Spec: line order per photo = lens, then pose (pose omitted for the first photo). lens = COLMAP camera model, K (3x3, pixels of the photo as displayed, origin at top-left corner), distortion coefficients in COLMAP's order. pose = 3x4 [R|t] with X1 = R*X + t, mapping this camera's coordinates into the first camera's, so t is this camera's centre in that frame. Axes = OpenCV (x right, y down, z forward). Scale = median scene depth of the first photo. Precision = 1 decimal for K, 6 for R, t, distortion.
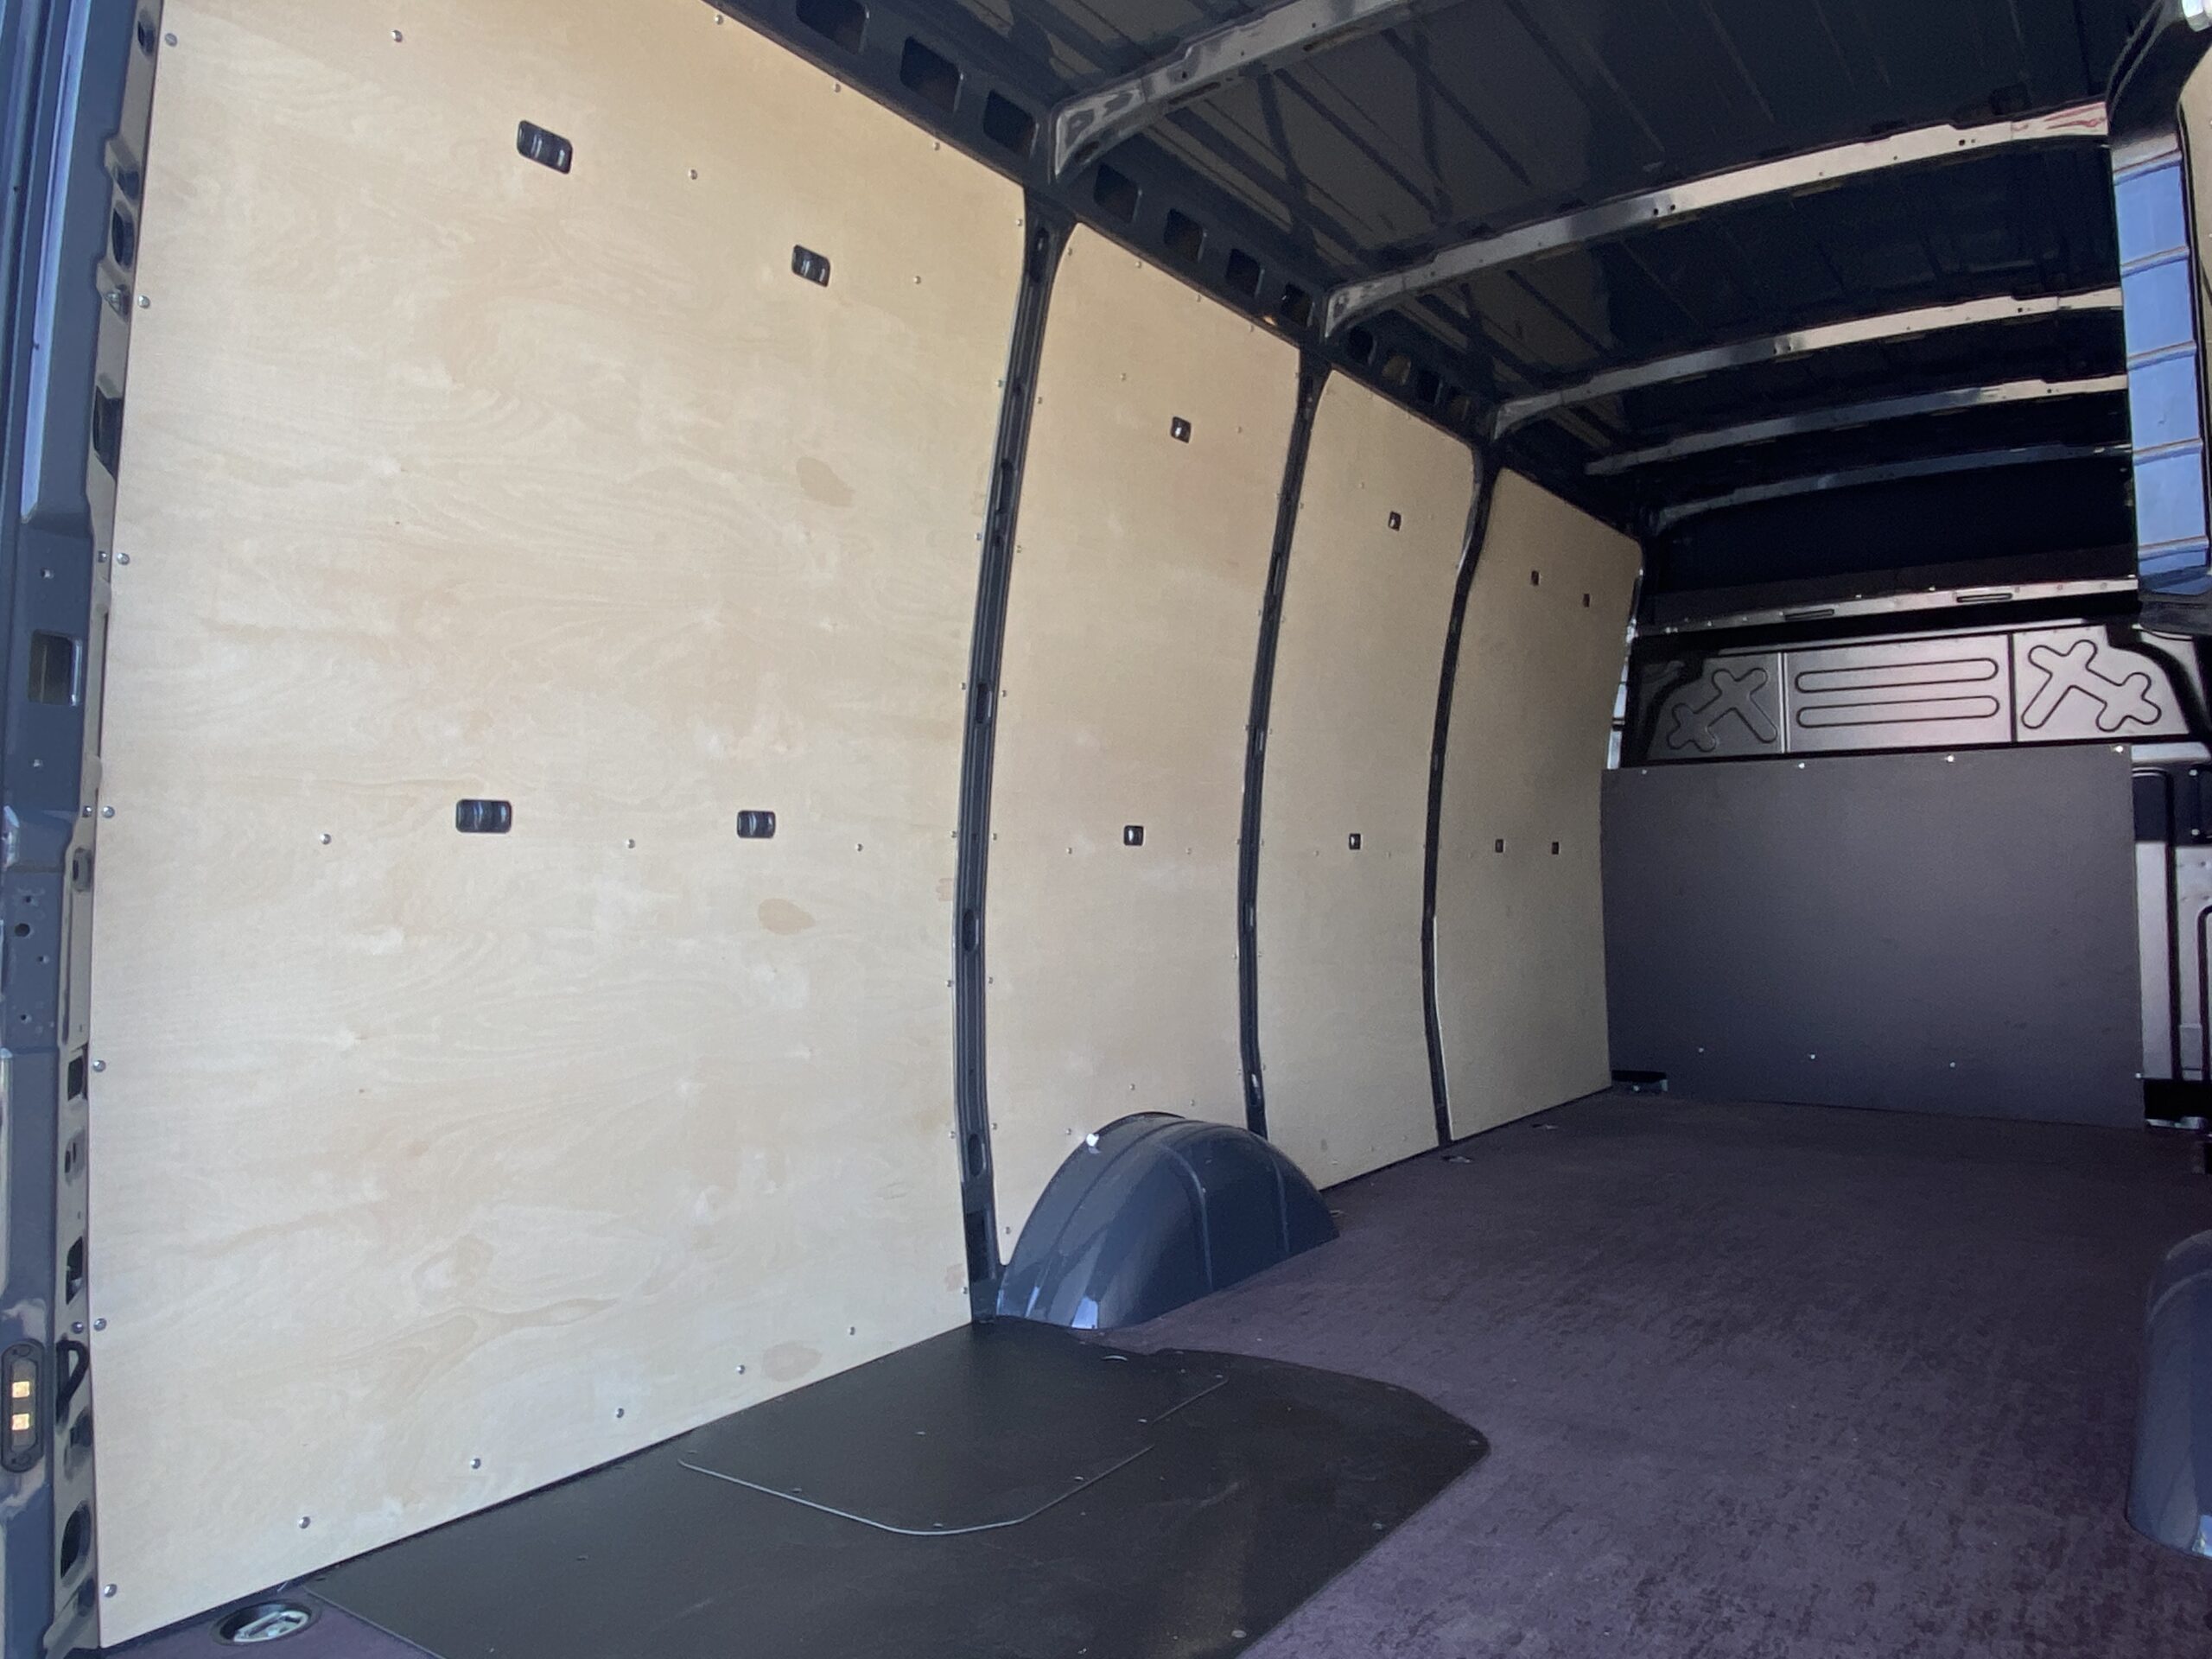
lens RADIAL K [[1548.7, 0, 1106.0], [0, 1548.7, 829.5], [0, 0, 1]] dist [0.121480, -0.161581]
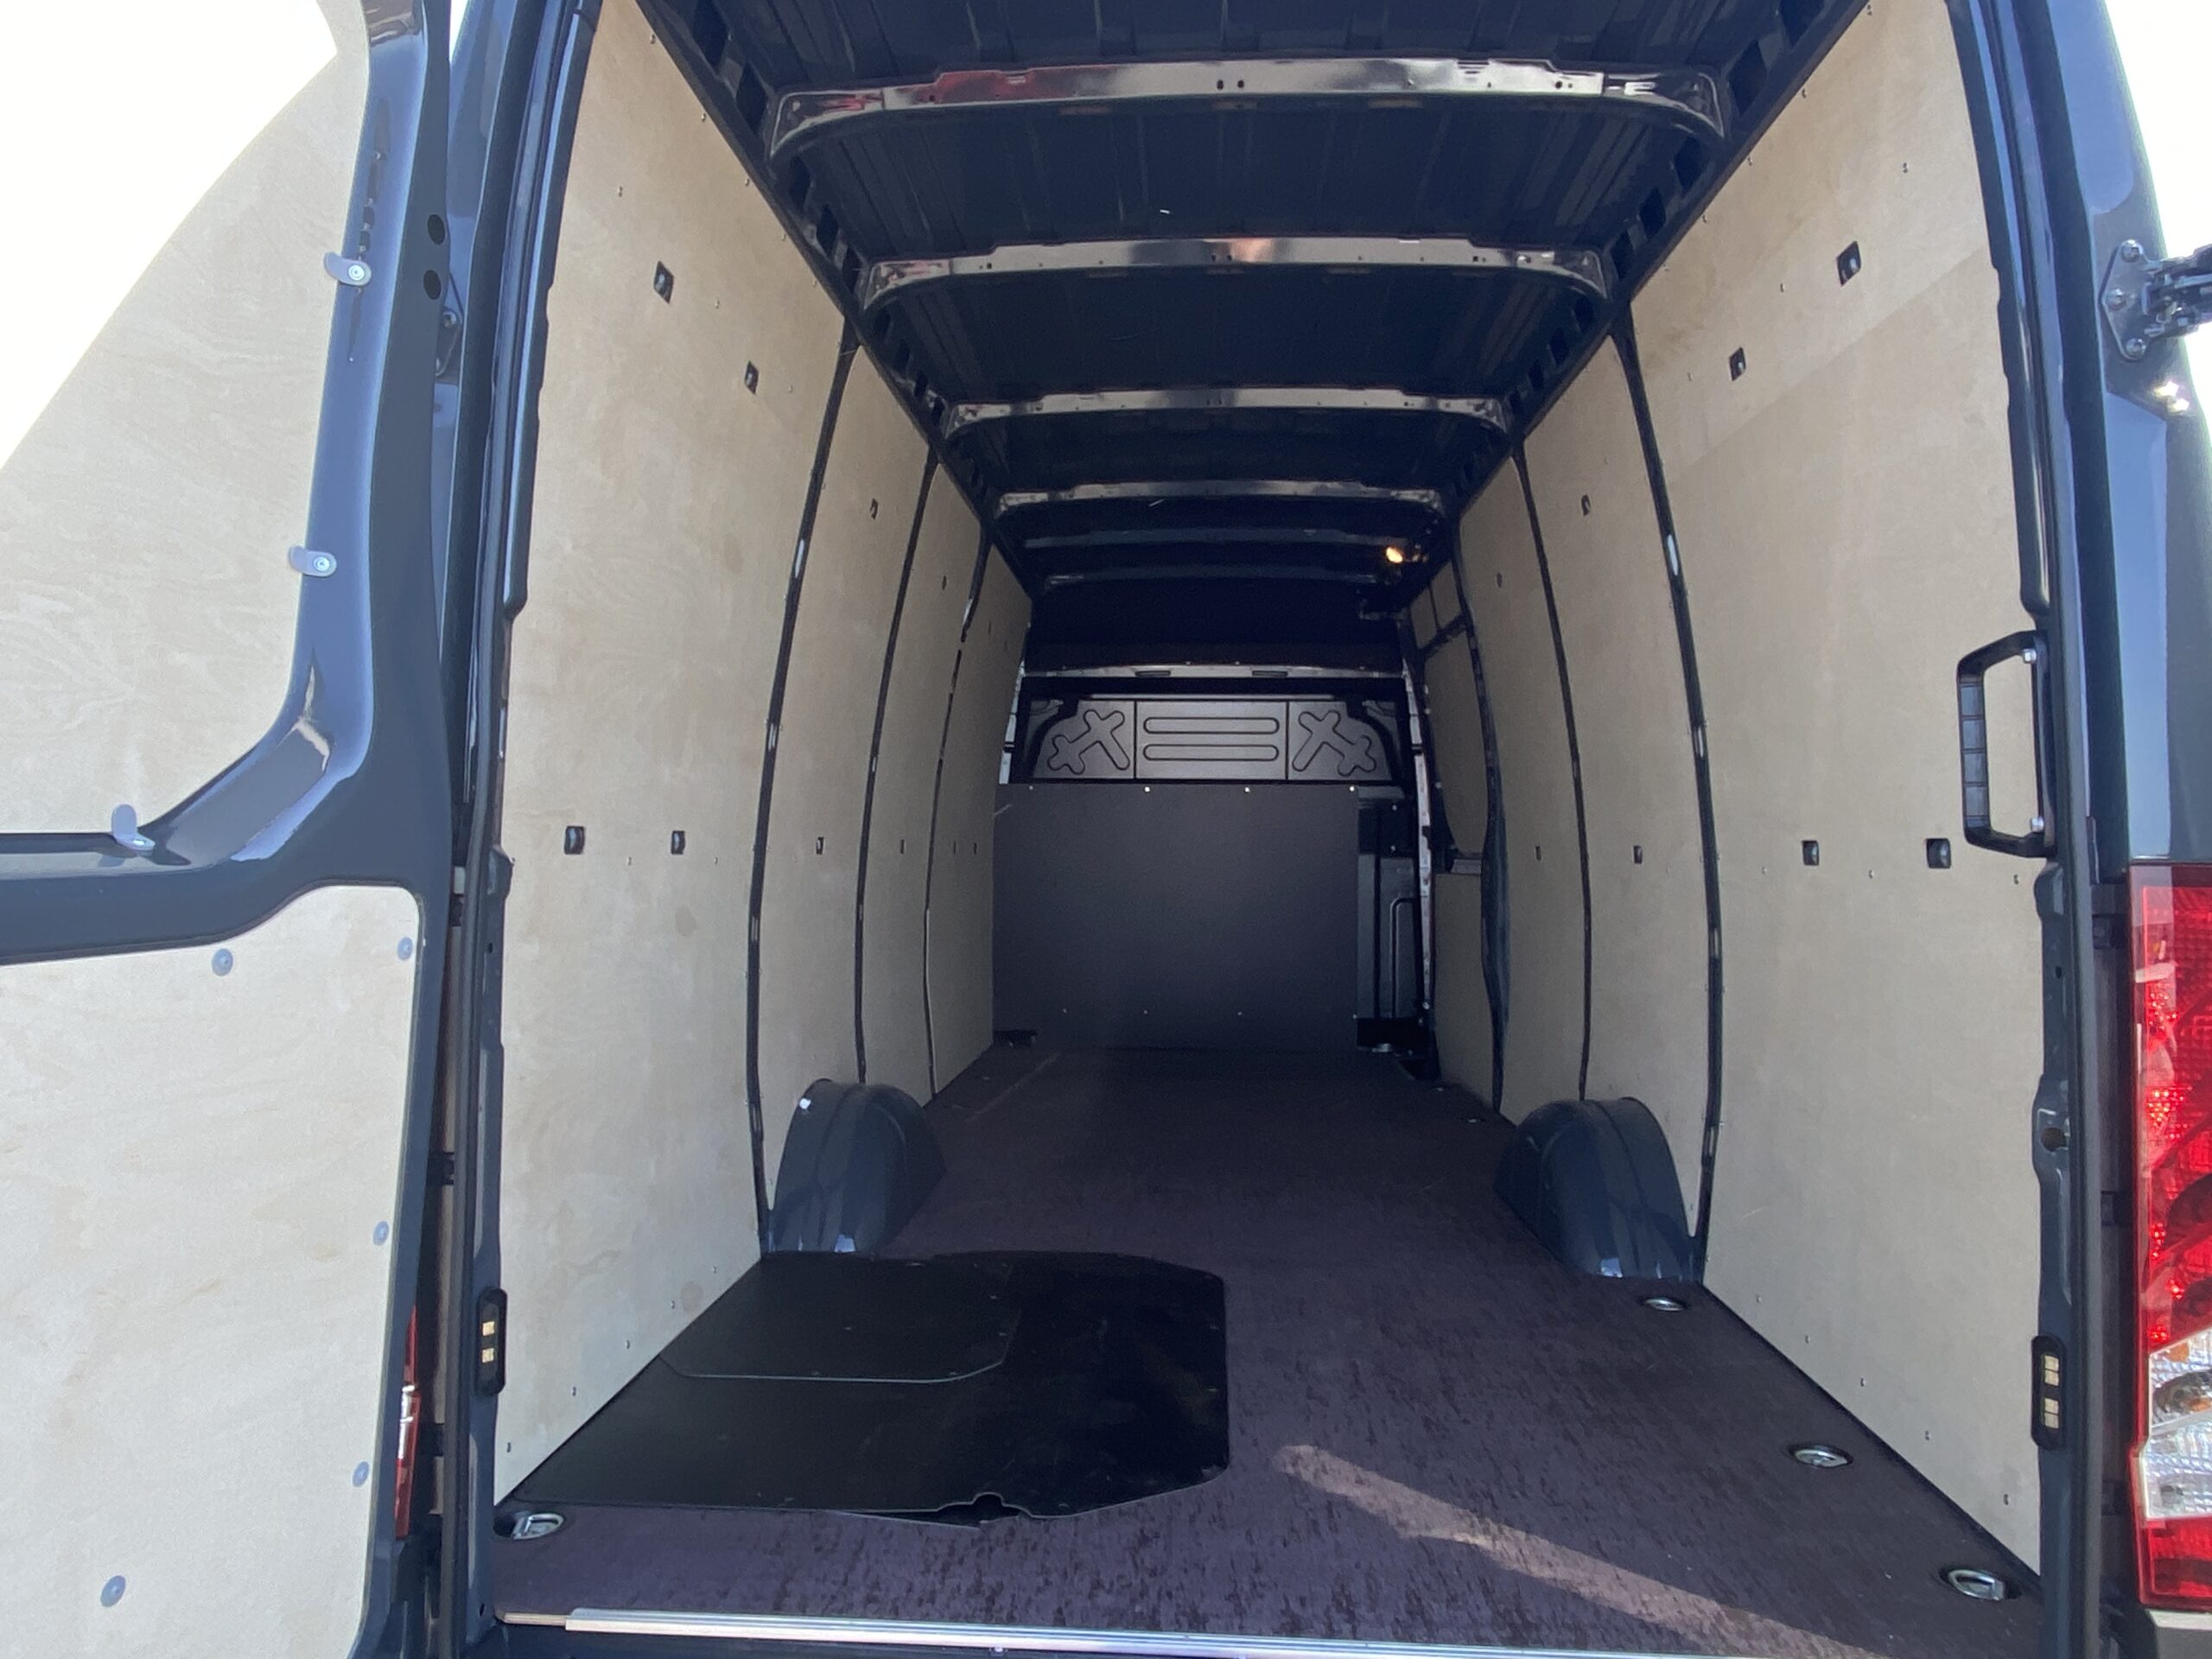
lens RADIAL K [[1548.7, 0, 1106.0], [0, 1548.7, 829.5], [0, 0, 1]] dist [0.121480, -0.161581]
pose [[0.852828, 0.024256, 0.521628, -0.435168], [-0.031947, 0.999473, 0.005755, -0.023230], [-0.521213, -0.021573, 0.853154, -0.127040]]
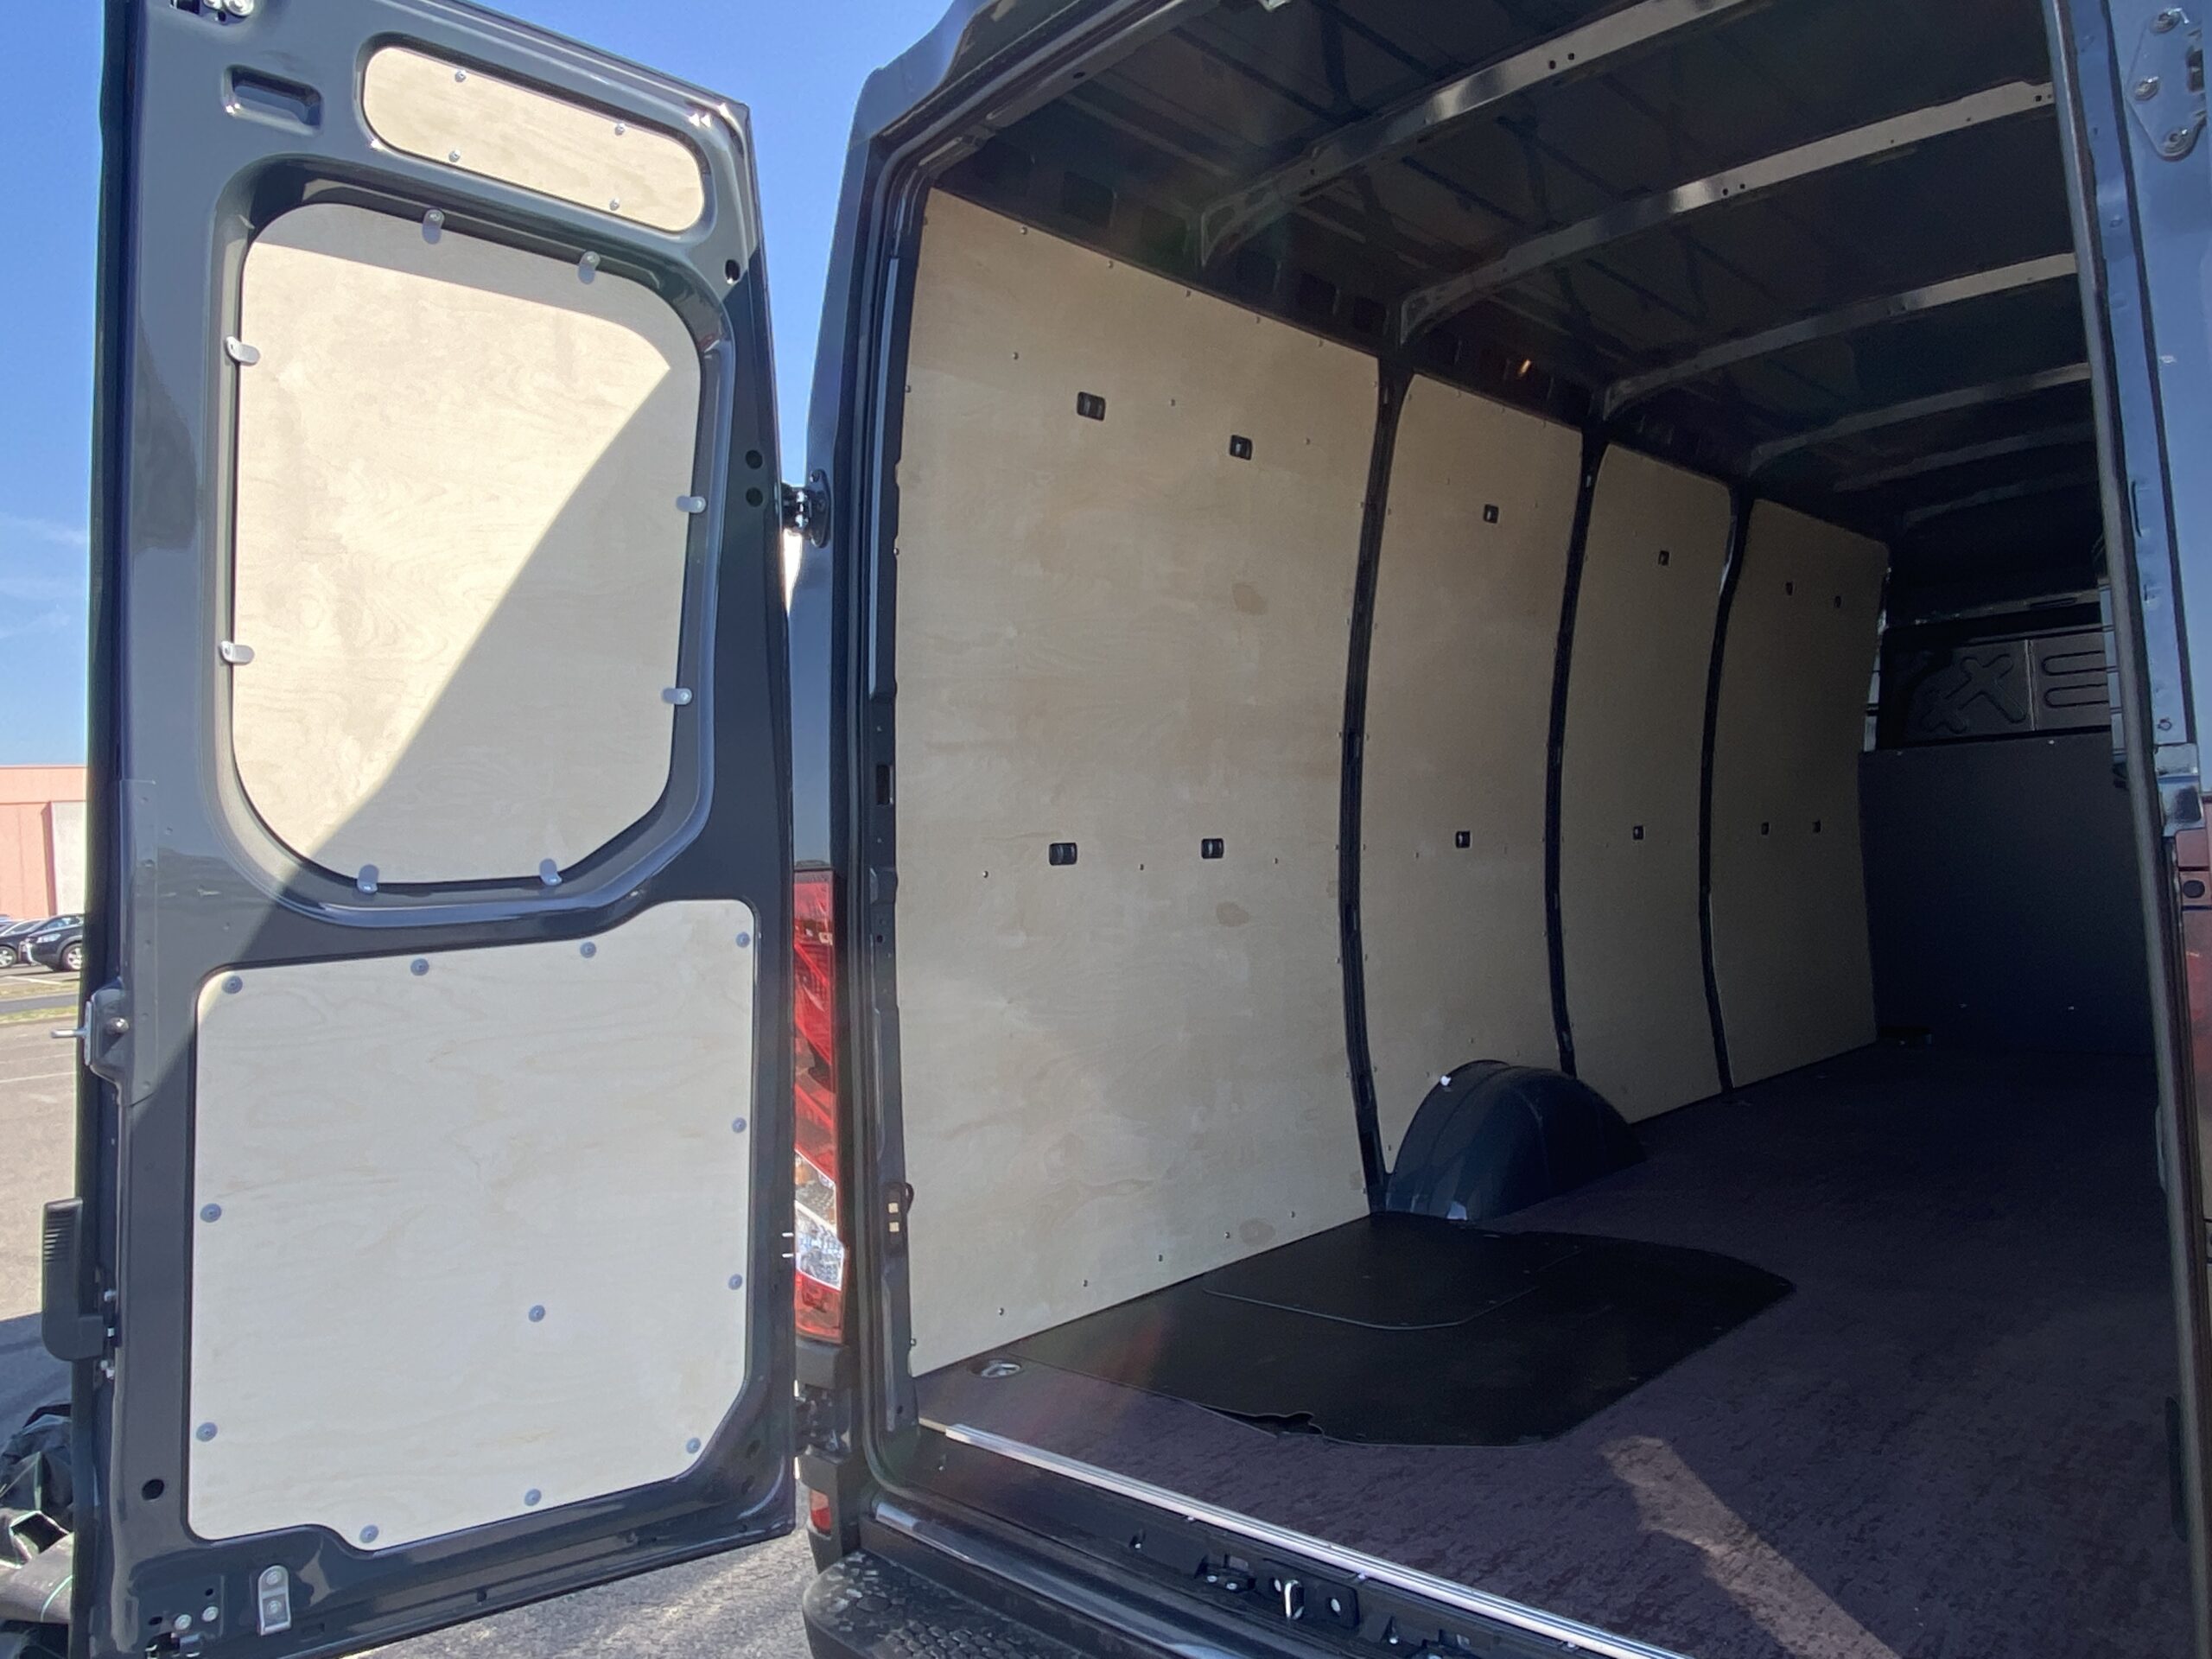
lens RADIAL K [[1548.7, 0, 1106.0], [0, 1548.7, 829.5], [0, 0, 1]] dist [0.121480, -0.161581]
pose [[0.989756, -0.040730, -0.136833, -0.099724], [0.042125, 0.999086, 0.007313, -0.026782], [0.136410, -0.013002, 0.990567, -0.298885]]
